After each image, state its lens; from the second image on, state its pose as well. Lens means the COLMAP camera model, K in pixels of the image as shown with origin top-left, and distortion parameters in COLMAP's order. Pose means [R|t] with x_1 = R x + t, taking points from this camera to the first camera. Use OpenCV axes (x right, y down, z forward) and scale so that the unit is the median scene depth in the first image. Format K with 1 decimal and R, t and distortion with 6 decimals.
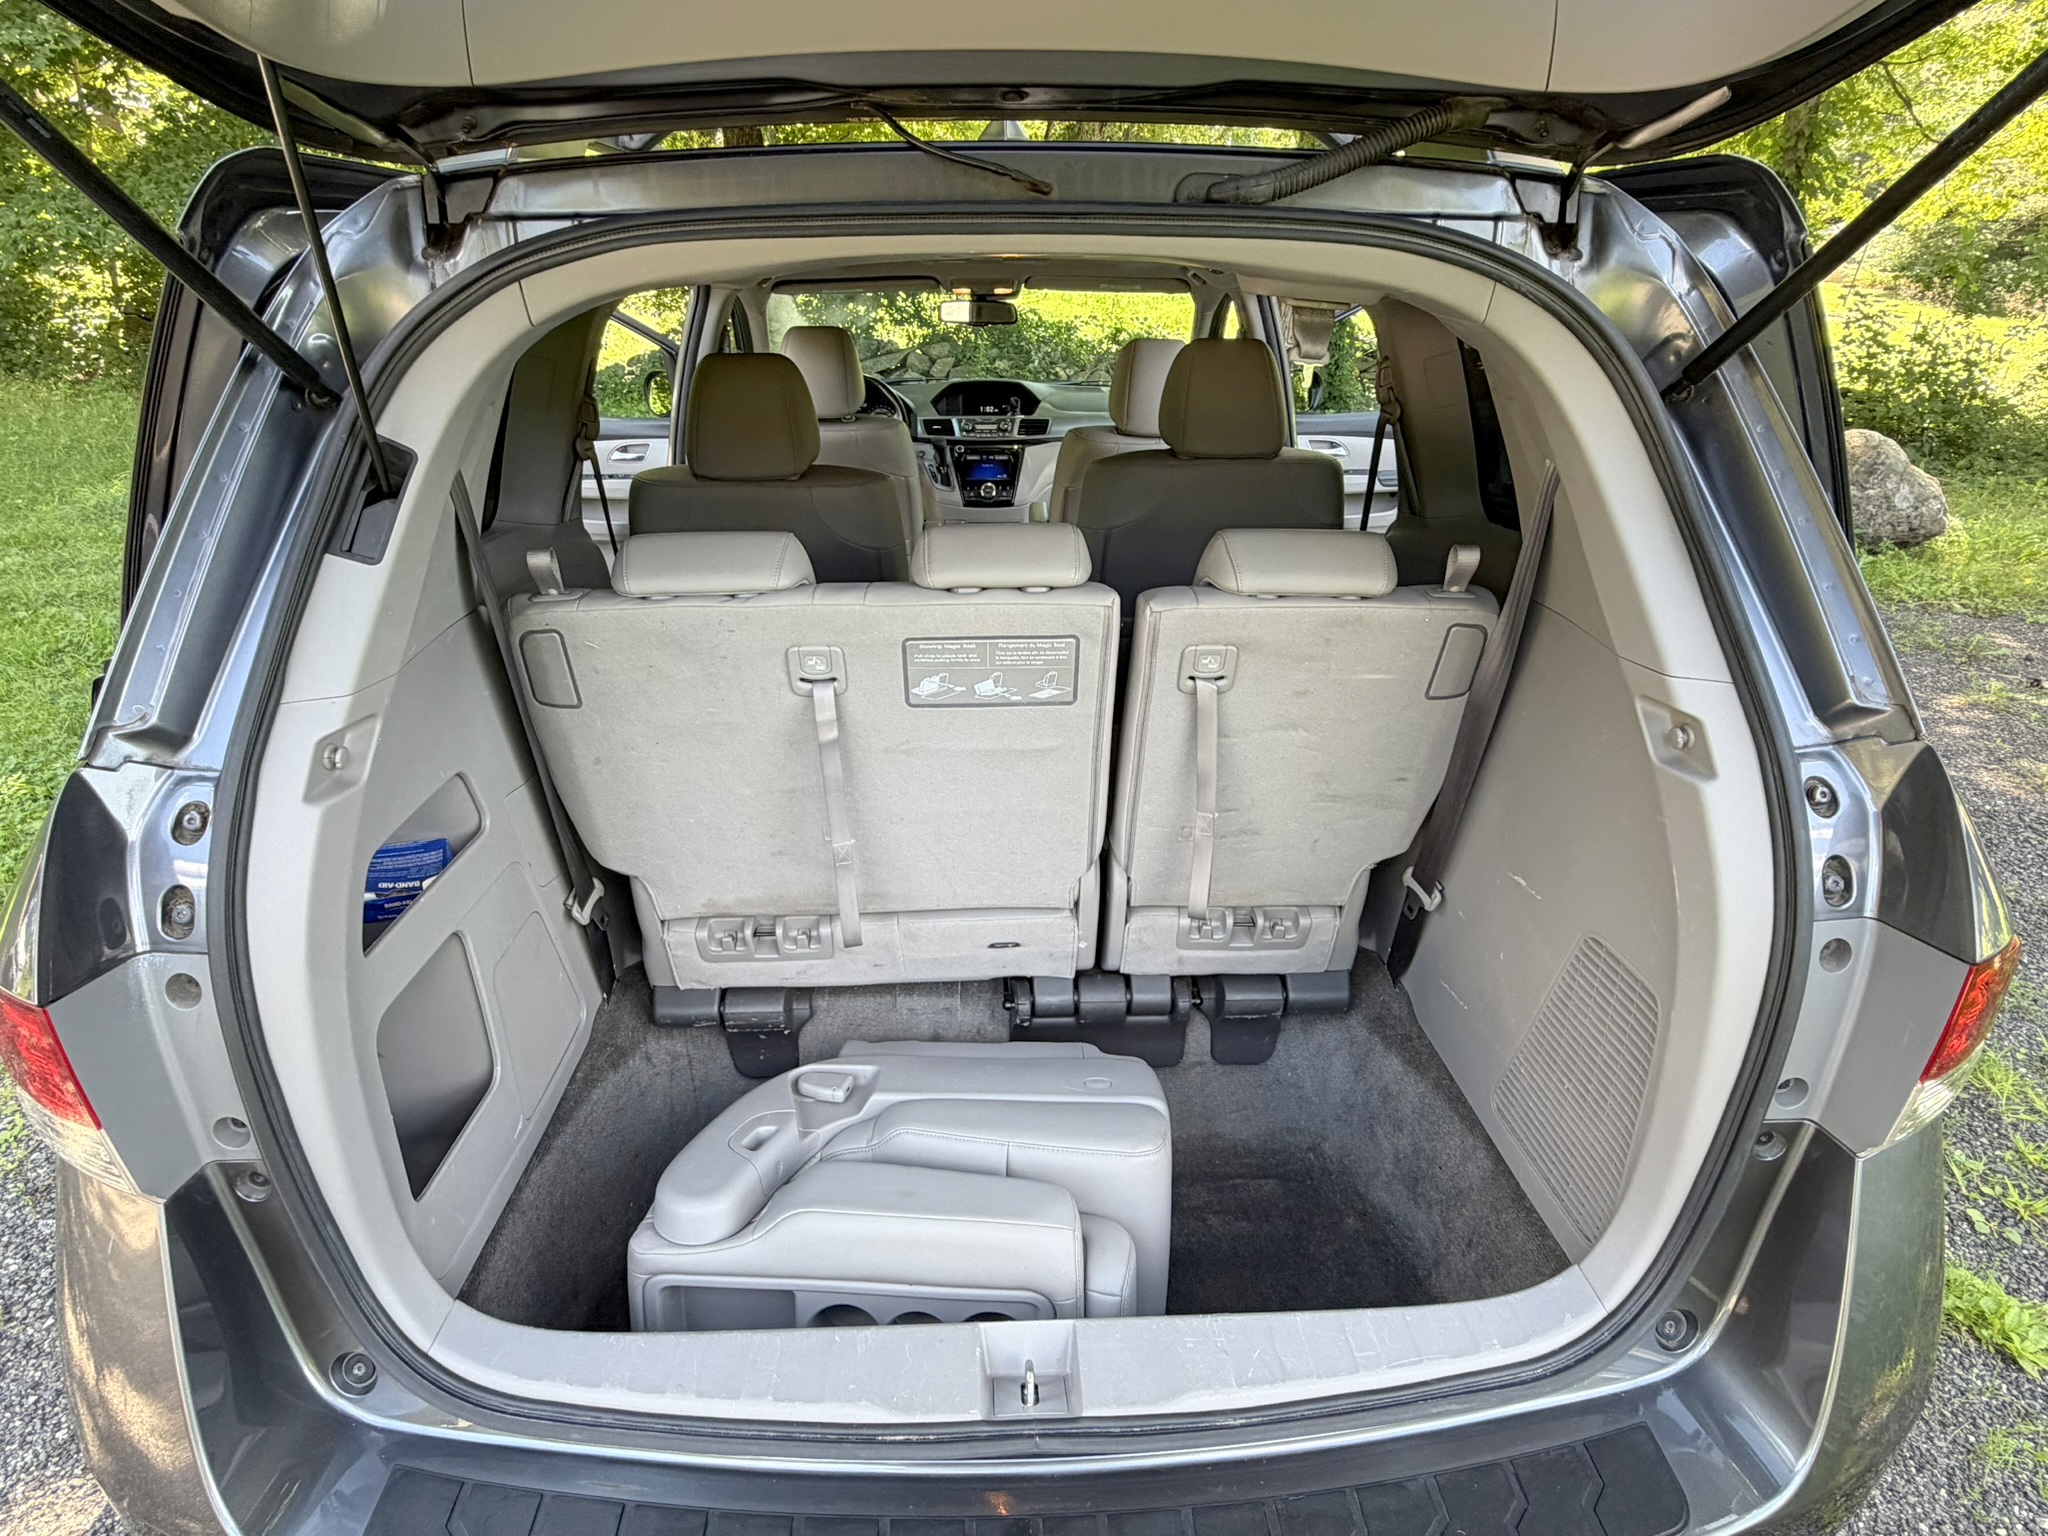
lens RADIAL K [[1123.9, 0, 1012.6], [0, 1123.9, 752.7], [0, 0, 1]] dist [-0.000876, 0.000774]
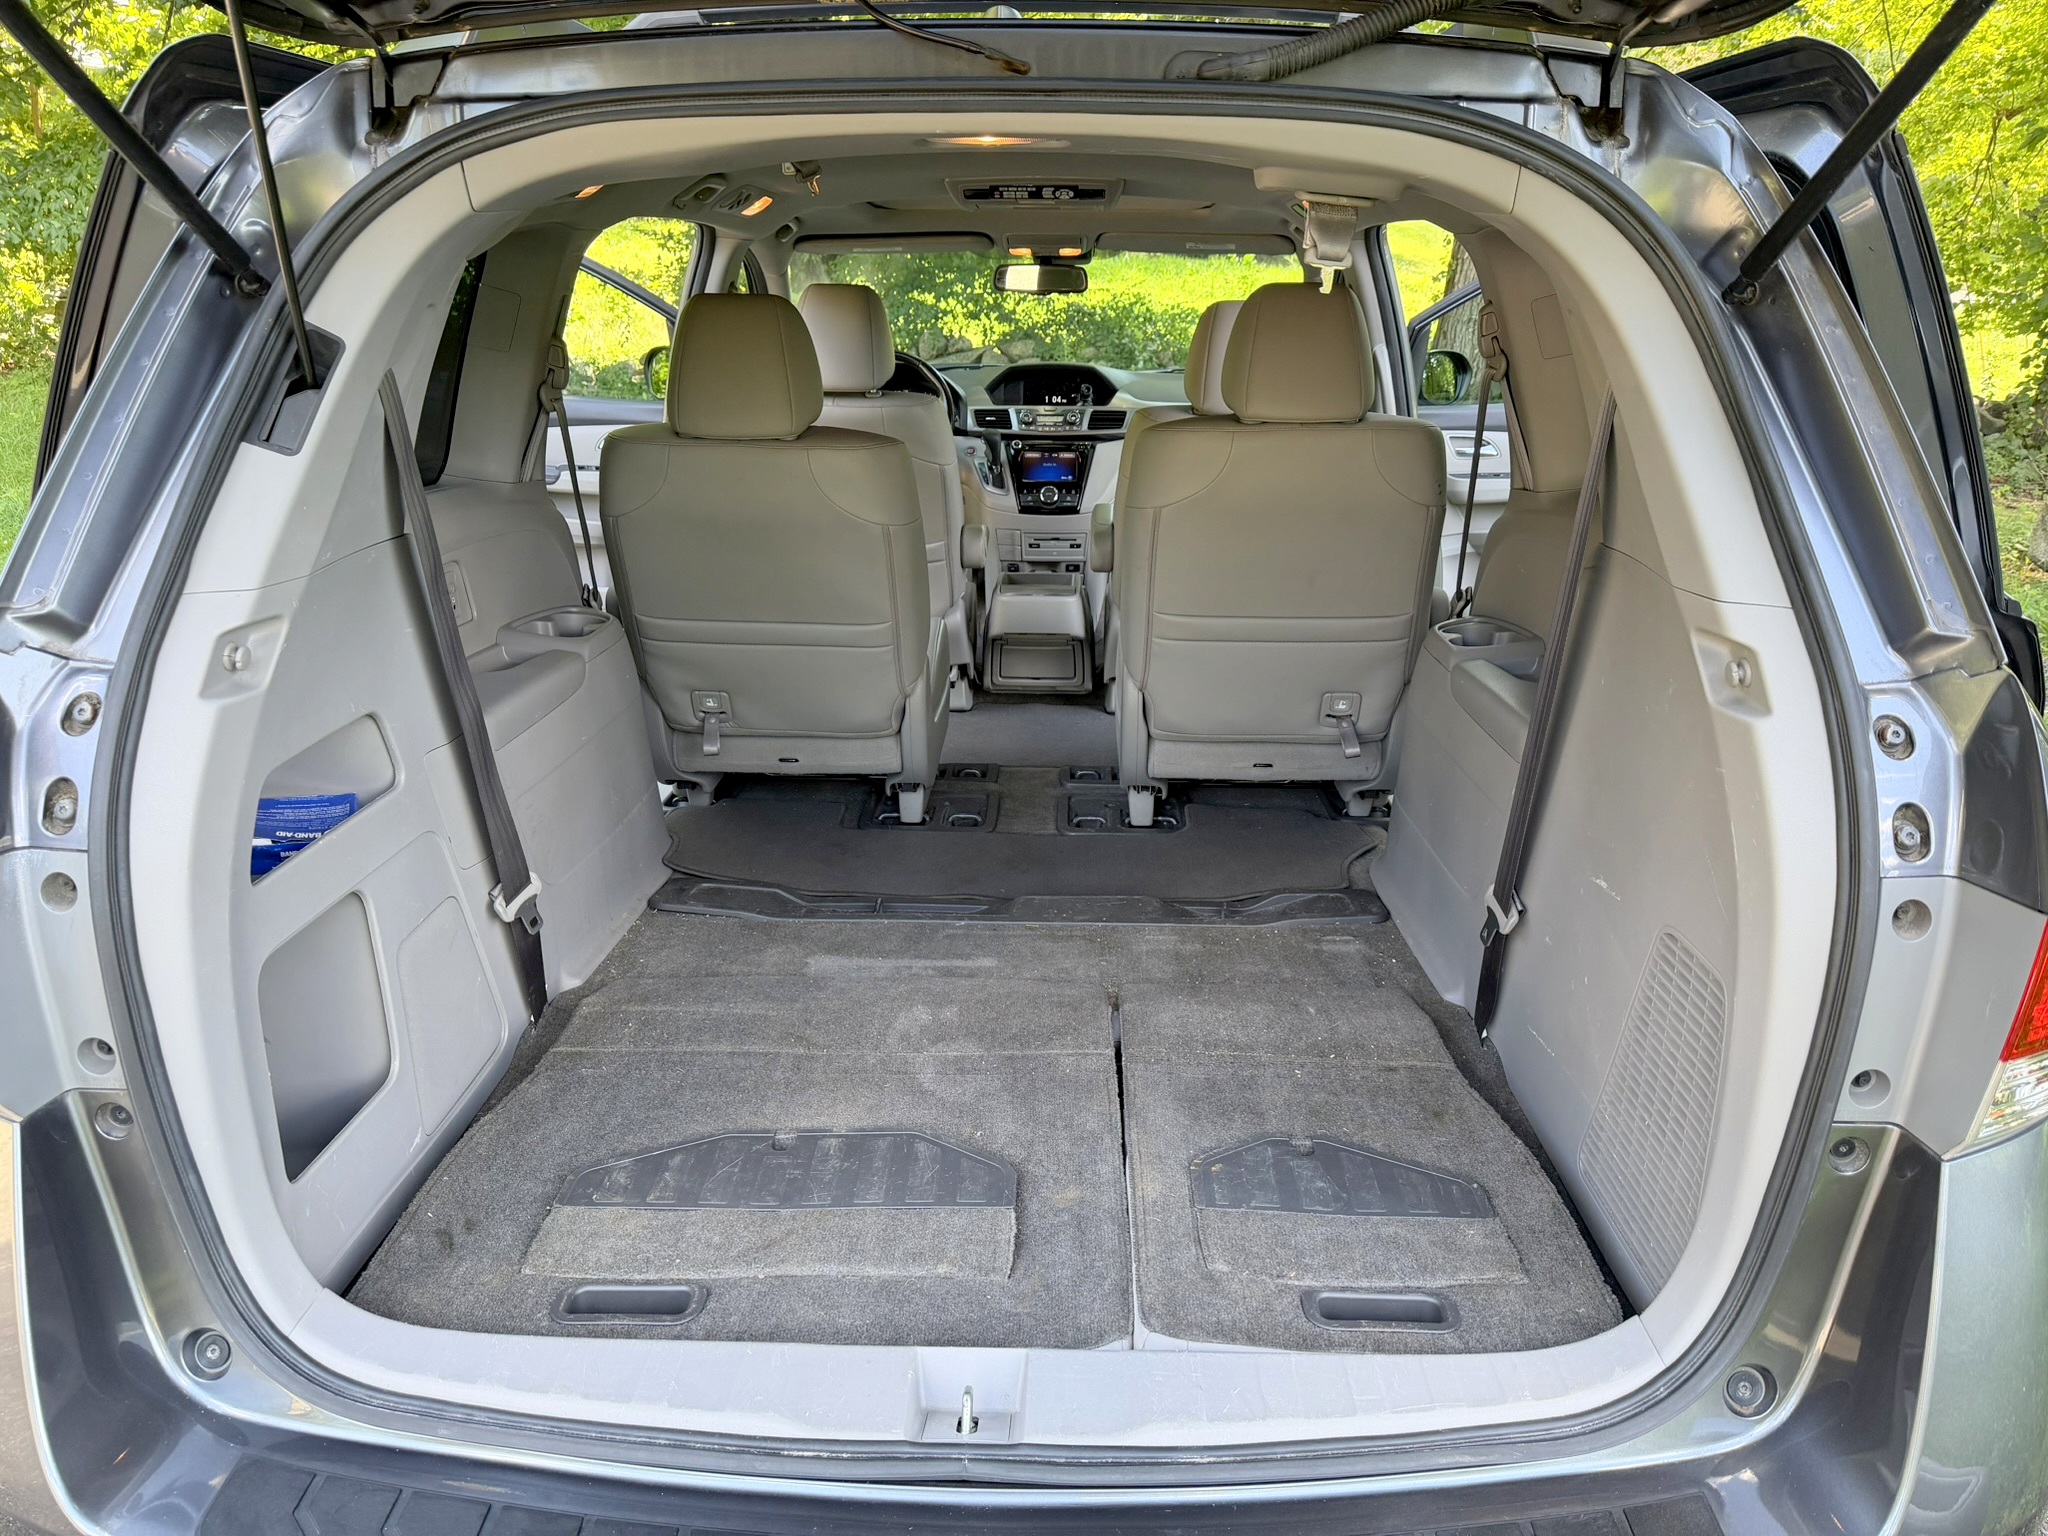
lens RADIAL K [[1459.8, 0, 1027.9], [0, 1459.8, 755.2], [0, 0, 1]] dist [0.028867, -0.043486]
pose [[0.997826, 0.025188, -0.060906, 0.119315], [-0.030105, 0.996242, -0.081213, 0.157424], [0.058631, 0.082870, 0.994834, -0.151588]]
